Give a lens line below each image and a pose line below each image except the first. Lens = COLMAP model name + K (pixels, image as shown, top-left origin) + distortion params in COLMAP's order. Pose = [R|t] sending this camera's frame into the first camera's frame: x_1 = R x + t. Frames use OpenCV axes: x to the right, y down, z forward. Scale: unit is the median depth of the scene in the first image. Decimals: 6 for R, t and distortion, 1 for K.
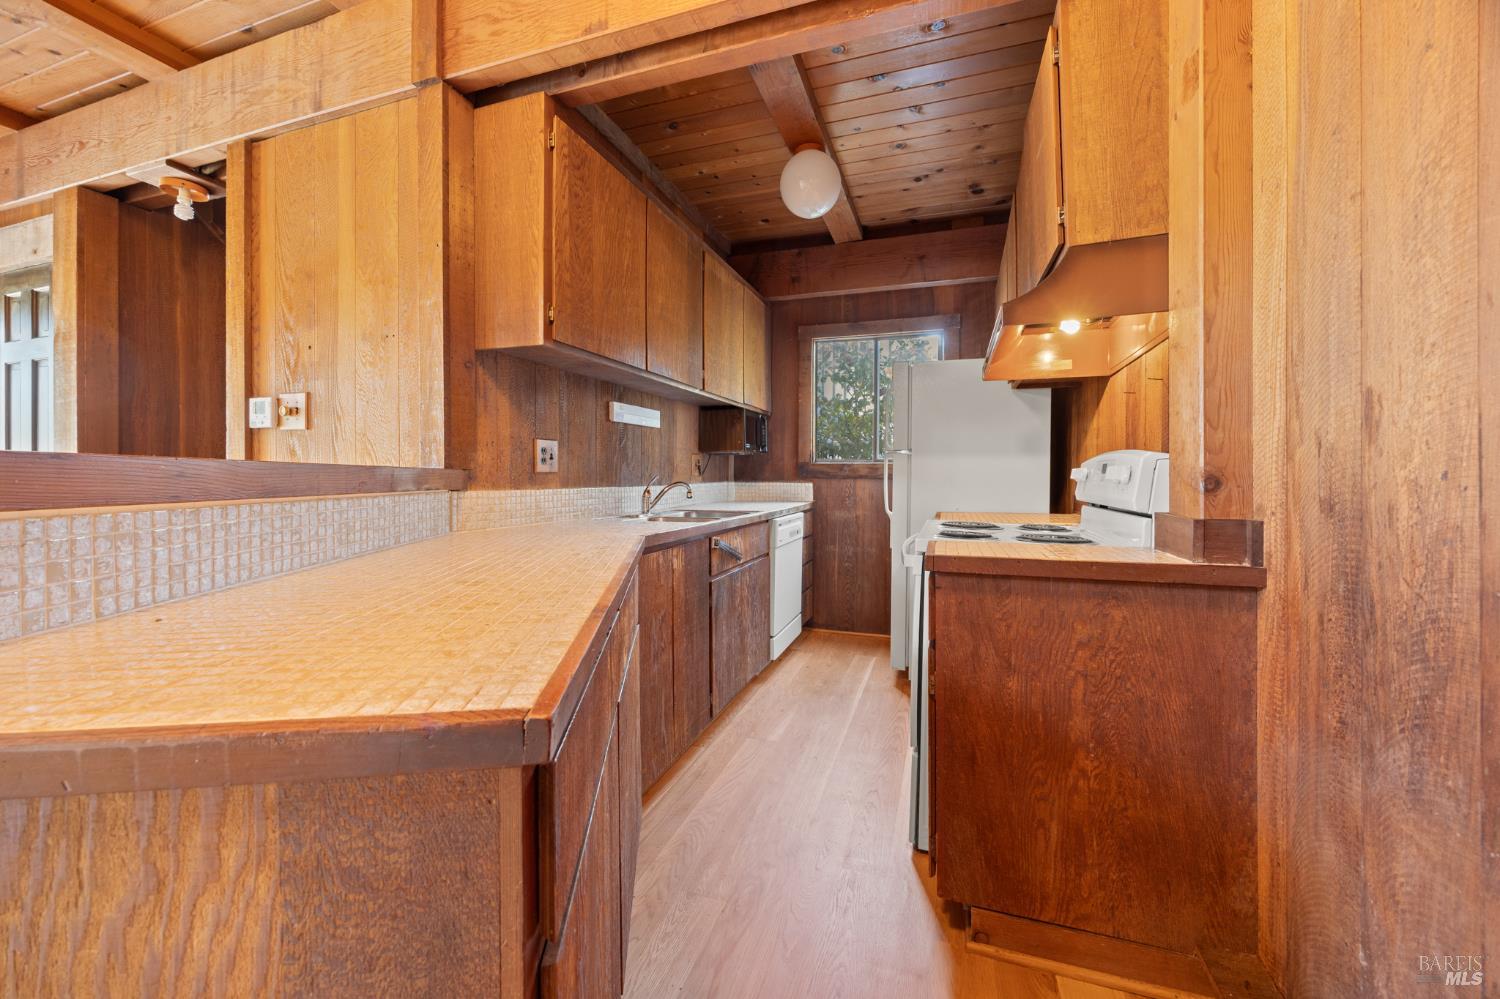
lens RADIAL K [[574.4, 0, 755.9], [0, 574.4, 473.7], [0, 0, 1]] dist [-0.002059, 0.000195]
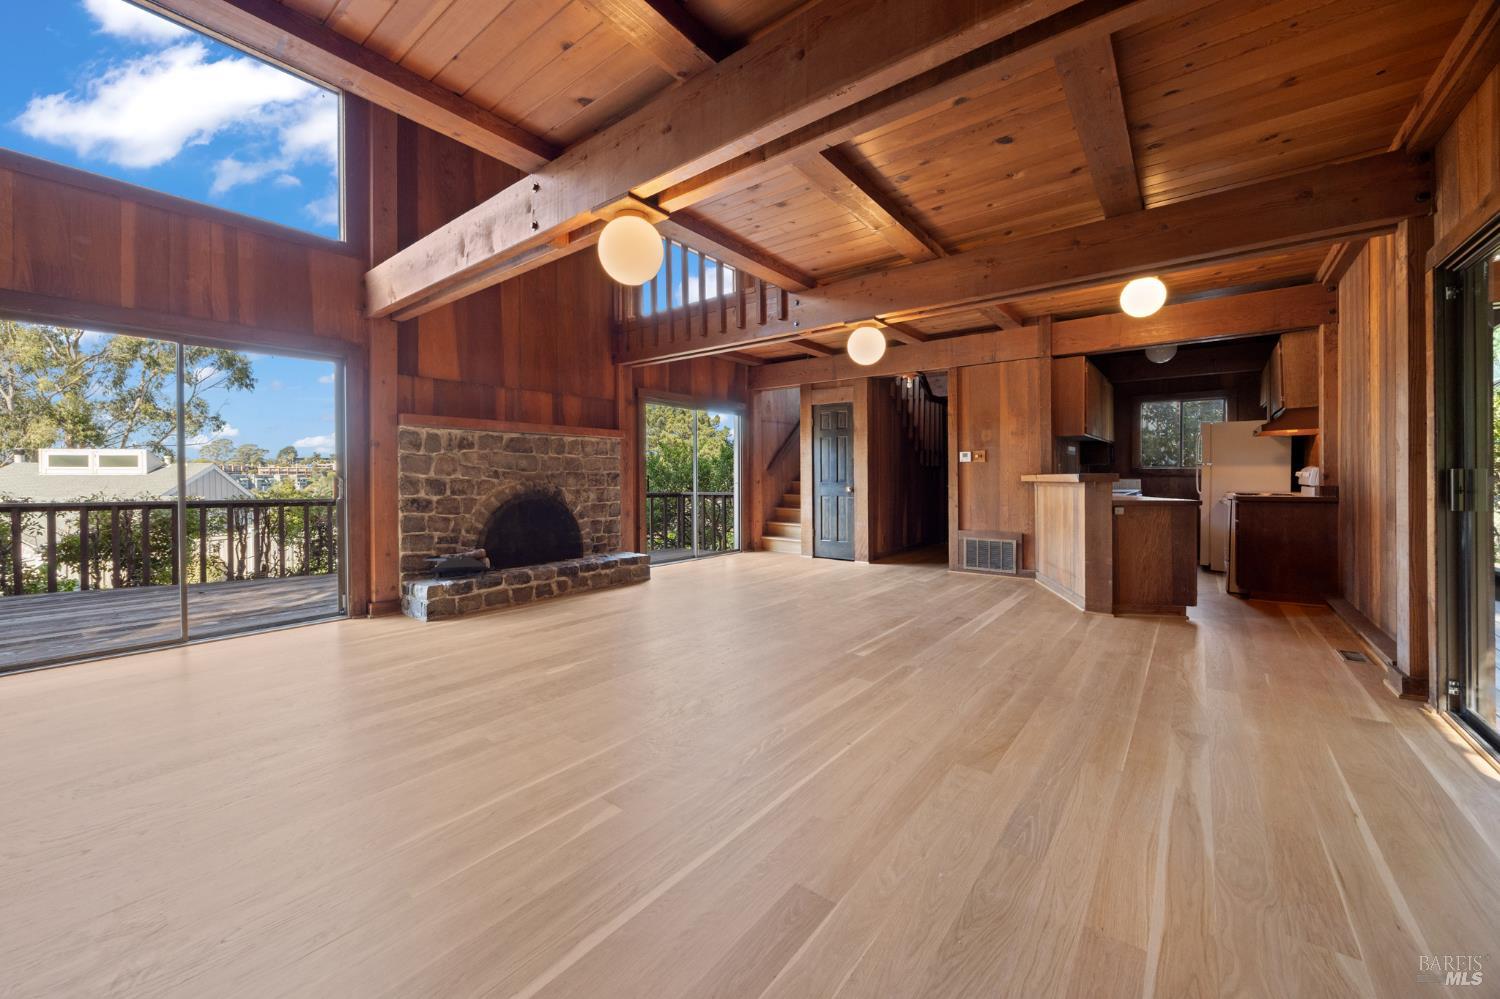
lens RADIAL K [[573.7, 0, 753.4], [0, 573.7, 481.7], [0, 0, 1]] dist [-0.003121, -0.000298]
pose [[0.947092, -0.005935, -0.320907, -1.682047], [0.009961, 0.999891, 0.010907, -0.031383], [0.320807, -0.013527, 0.947048, -4.010899]]
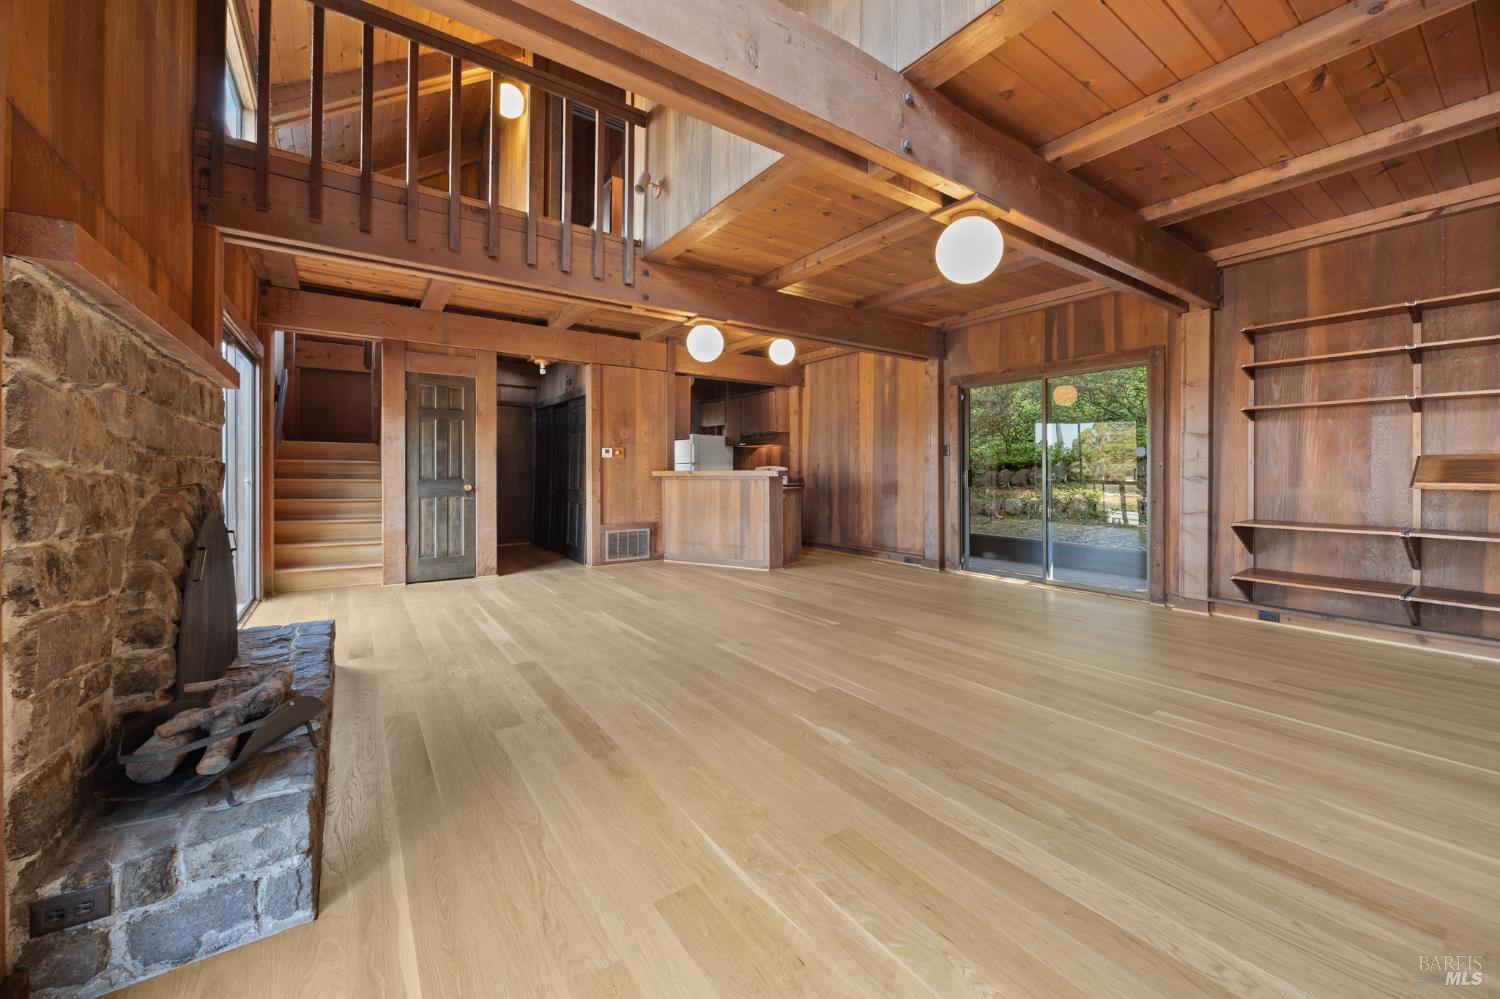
lens RADIAL K [[574.4, 0, 755.9], [0, 574.4, 473.7], [0, 0, 1]] dist [-0.002059, 0.000195]
pose [[0.582621, -0.008465, 0.812700, -5.220839], [-0.001098, 0.999937, 0.011203, -0.049382], [-0.812743, -0.007419, 0.582574, -2.667254]]
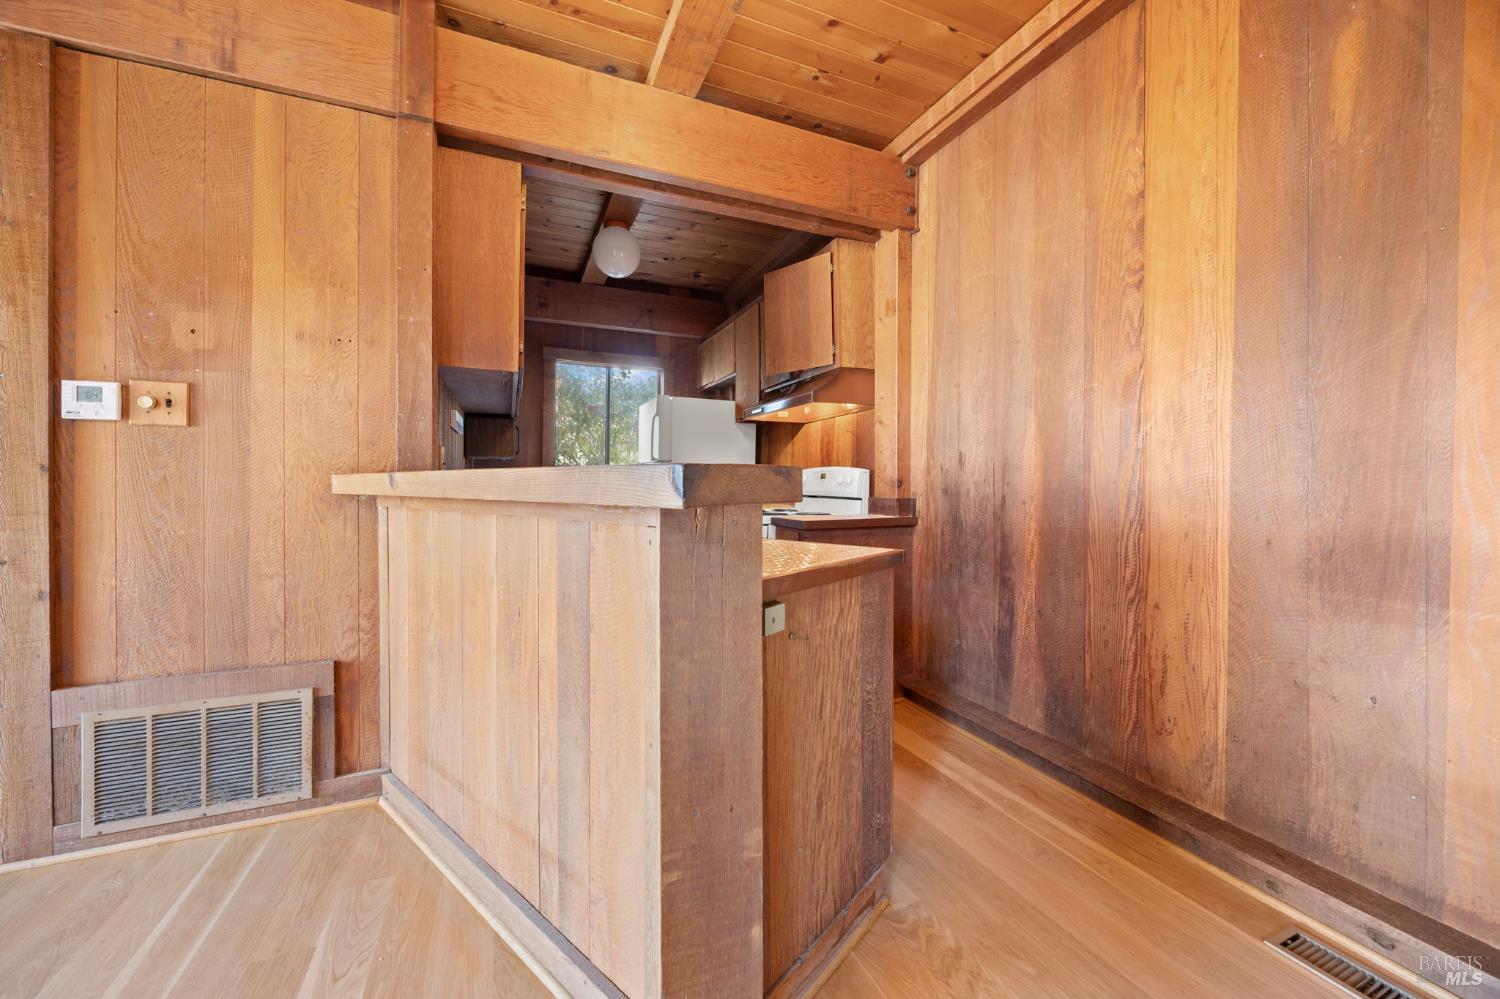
lens RADIAL K [[573.7, 0, 753.4], [0, 573.7, 481.7], [0, 0, 1]] dist [-0.003121, -0.000298]
pose [[0.739158, -0.001585, 0.673530, -1.264530], [-0.003599, 0.999974, 0.006303, -0.003077], [-0.673522, -0.007083, 0.739133, -0.355004]]
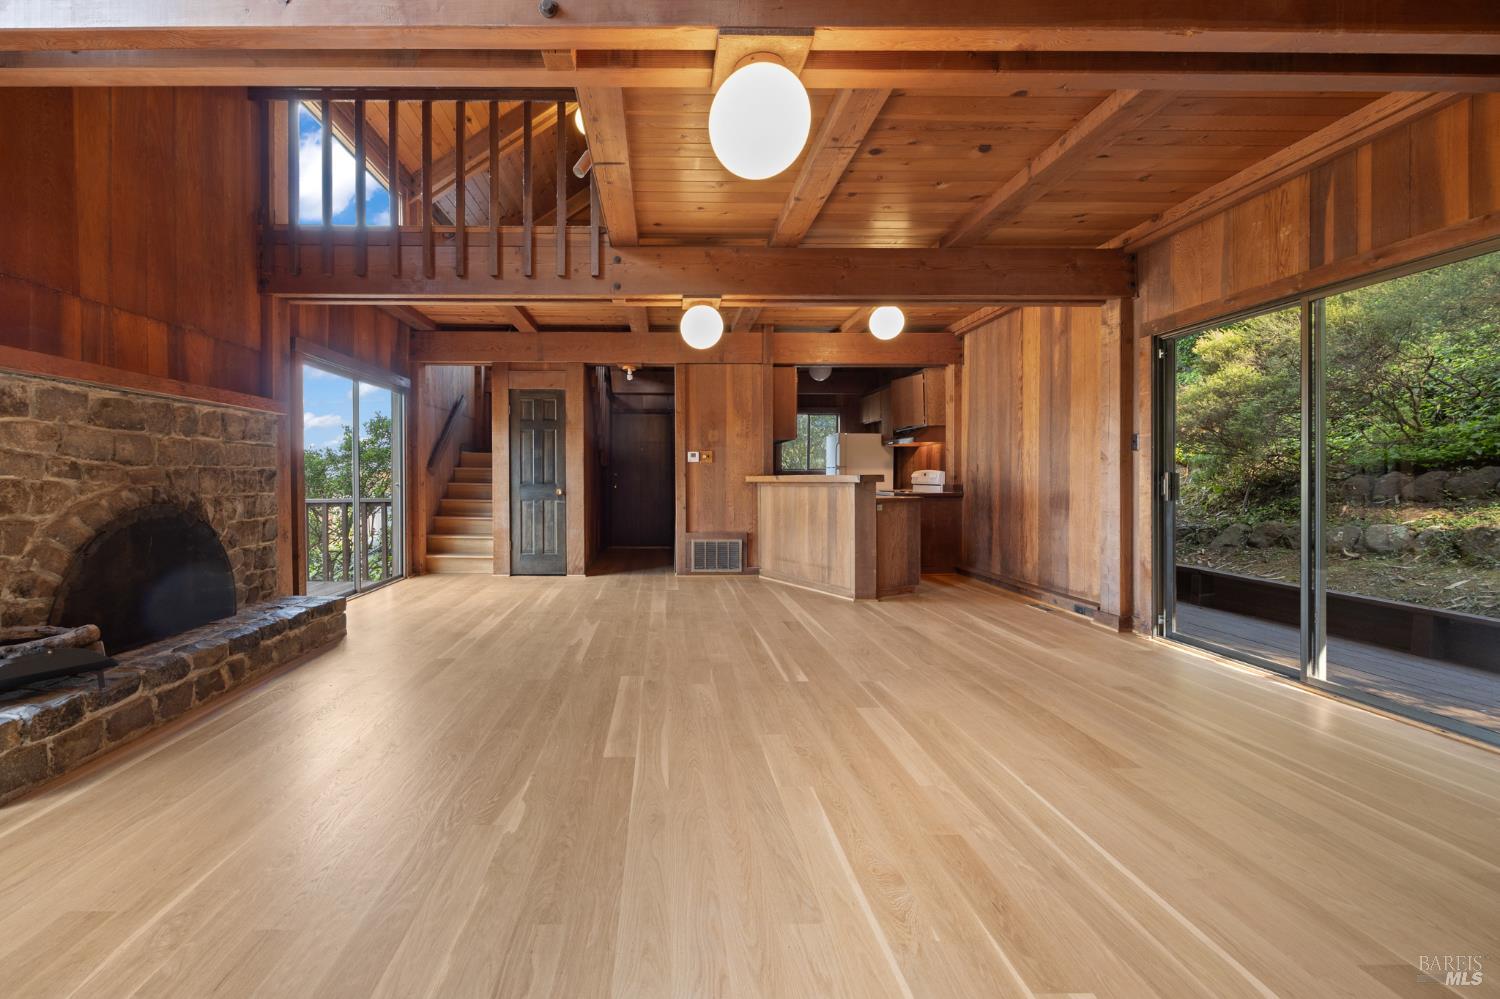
lens RADIAL K [[601.0, 0, 670.2], [0, 601.0, 485.6], [0, 0, 1]] dist [-0.003547, -0.000212]
pose [[0.942114, -0.011067, 0.335109, -3.578379], [0.004524, 0.999784, 0.020297, -0.037457], [-0.335261, -0.017606, 0.941961, -3.377973]]
